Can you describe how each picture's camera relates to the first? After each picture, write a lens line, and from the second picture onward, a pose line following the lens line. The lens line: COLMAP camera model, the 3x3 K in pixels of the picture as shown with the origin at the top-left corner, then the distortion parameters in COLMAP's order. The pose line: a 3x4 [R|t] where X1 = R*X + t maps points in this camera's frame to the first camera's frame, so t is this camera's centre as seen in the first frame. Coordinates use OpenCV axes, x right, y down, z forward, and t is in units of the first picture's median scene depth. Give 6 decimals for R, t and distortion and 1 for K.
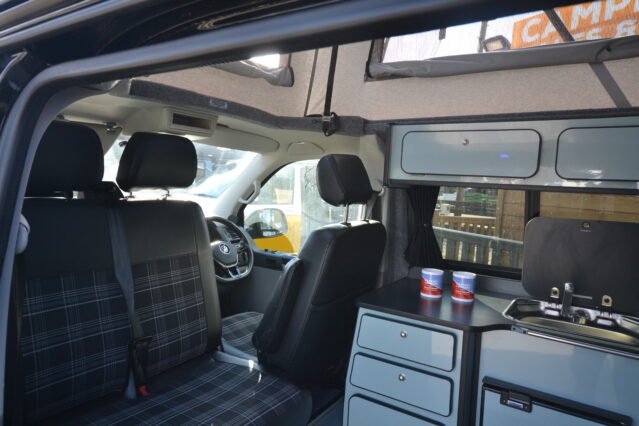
lens RADIAL K [[391.9, 0, 319.5], [0, 391.9, 213.0], [0, 0, 1]] dist [-0.002293, -0.000502]
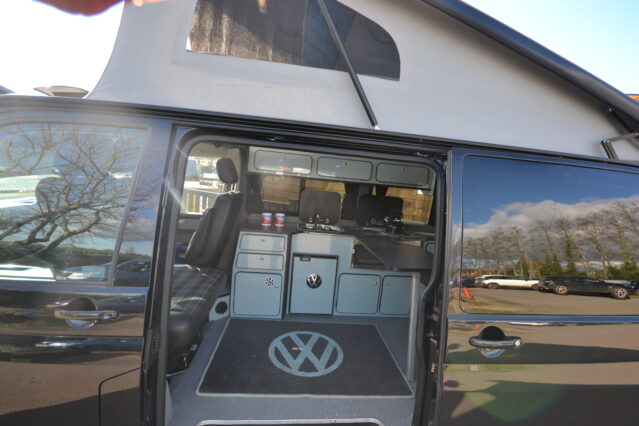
lens RADIAL K [[270.8, 0, 319.5], [0, 270.8, 213.0], [0, 0, 1]] dist [-0.000021, -0.000003]
pose [[0.765979, -0.051722, 0.640781, -0.530873], [-0.025027, 0.993603, 0.110118, -0.036864], [-0.642378, -0.100385, 0.759785, -0.401707]]
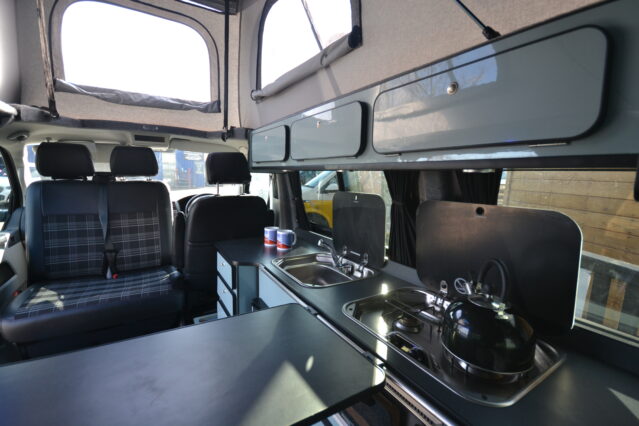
lens RADIAL K [[270.8, 0, 319.5], [0, 270.8, 213.0], [0, 0, 1]] dist [-0.000021, -0.000003]
pose [[0.909260, 0.034369, -0.414807, 0.958482], [-0.015992, 0.998734, 0.047698, 0.042020], [0.415922, -0.036736, 0.908658, 0.170609]]
